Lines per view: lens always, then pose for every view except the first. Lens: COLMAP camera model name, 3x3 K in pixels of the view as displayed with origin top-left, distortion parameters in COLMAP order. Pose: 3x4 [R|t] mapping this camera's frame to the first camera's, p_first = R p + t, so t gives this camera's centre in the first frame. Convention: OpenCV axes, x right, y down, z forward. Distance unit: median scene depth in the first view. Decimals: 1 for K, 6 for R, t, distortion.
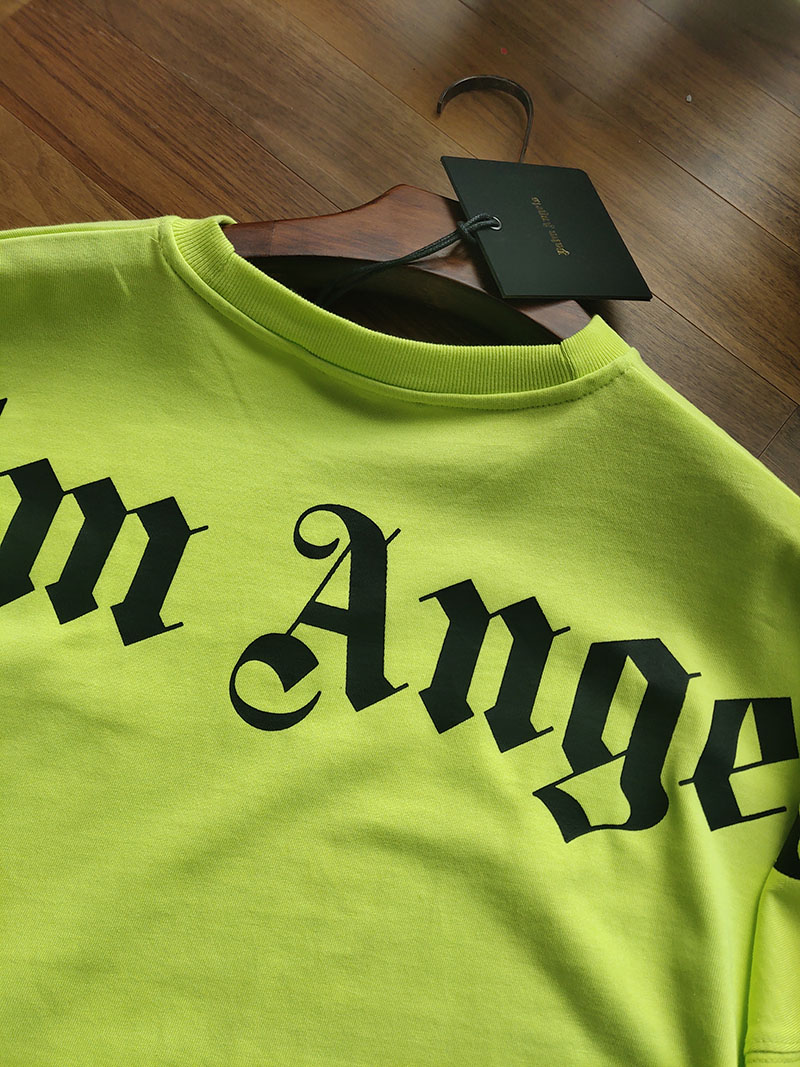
lens RADIAL K [[888.0, 0, 393.1], [0, 888.0, 560.3], [0, 0, 1]] dist [0.001801, 0.007273]
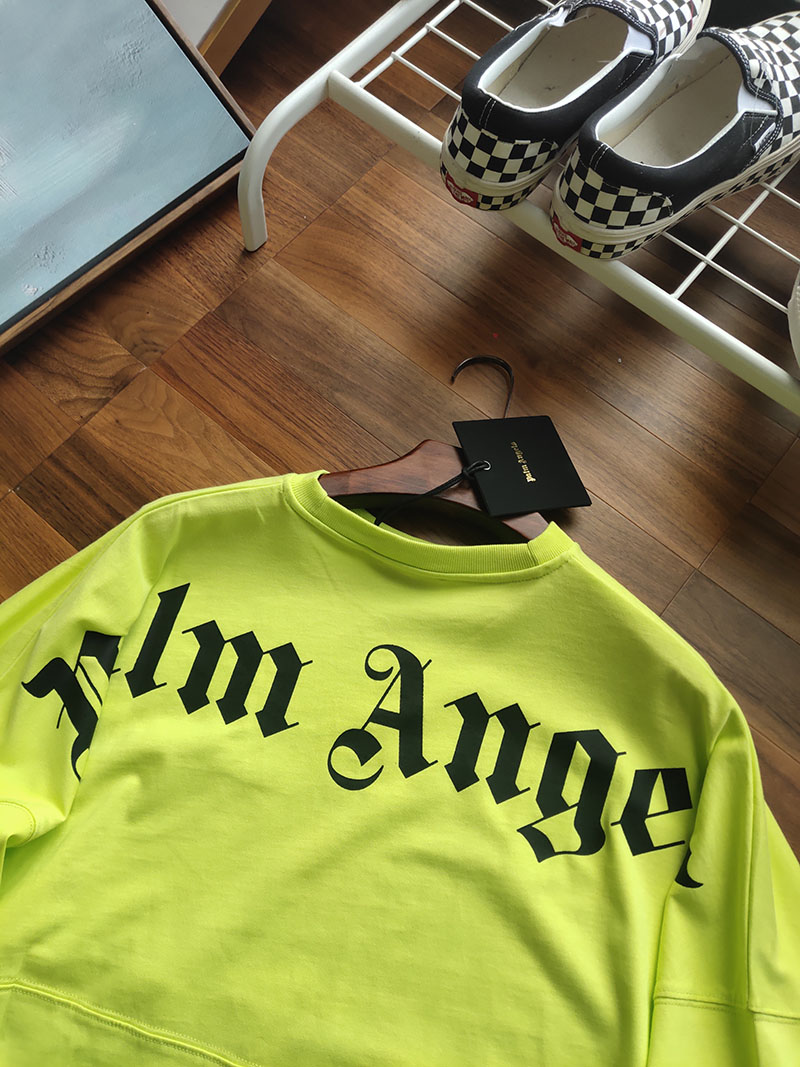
lens RADIAL K [[916.3, 0, 377.9], [0, 916.3, 508.0], [0, 0, 1]] dist [-0.013693, 0.048315]
pose [[0.995997, -0.027217, -0.085139, 0.061319], [0.017147, 0.993002, -0.116845, -0.118993], [0.087724, 0.114917, 0.989494, -0.681016]]
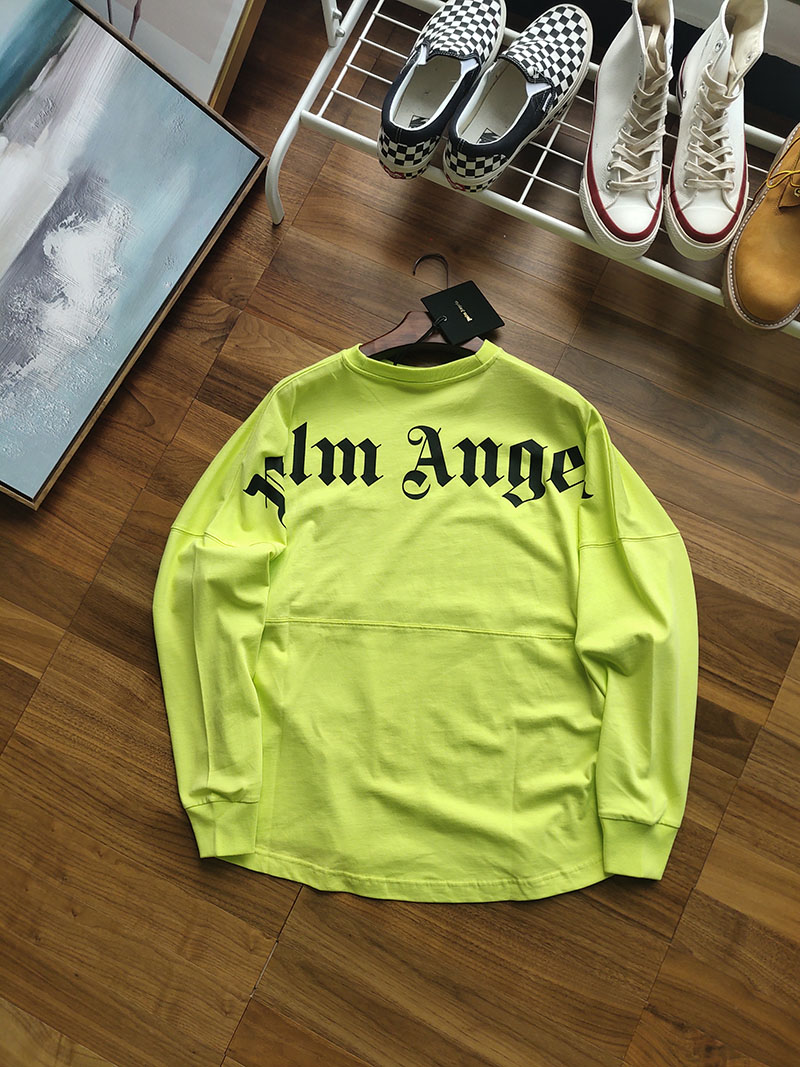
lens RADIAL K [[930.3, 0, 400.1], [0, 930.3, 554.5], [0, 0, 1]] dist [-0.017007, -0.004742]
pose [[0.959803, -0.263371, -0.097024, 0.070306], [0.272385, 0.957425, 0.095628, 0.038919], [0.067708, -0.118212, 0.990677, -2.280459]]
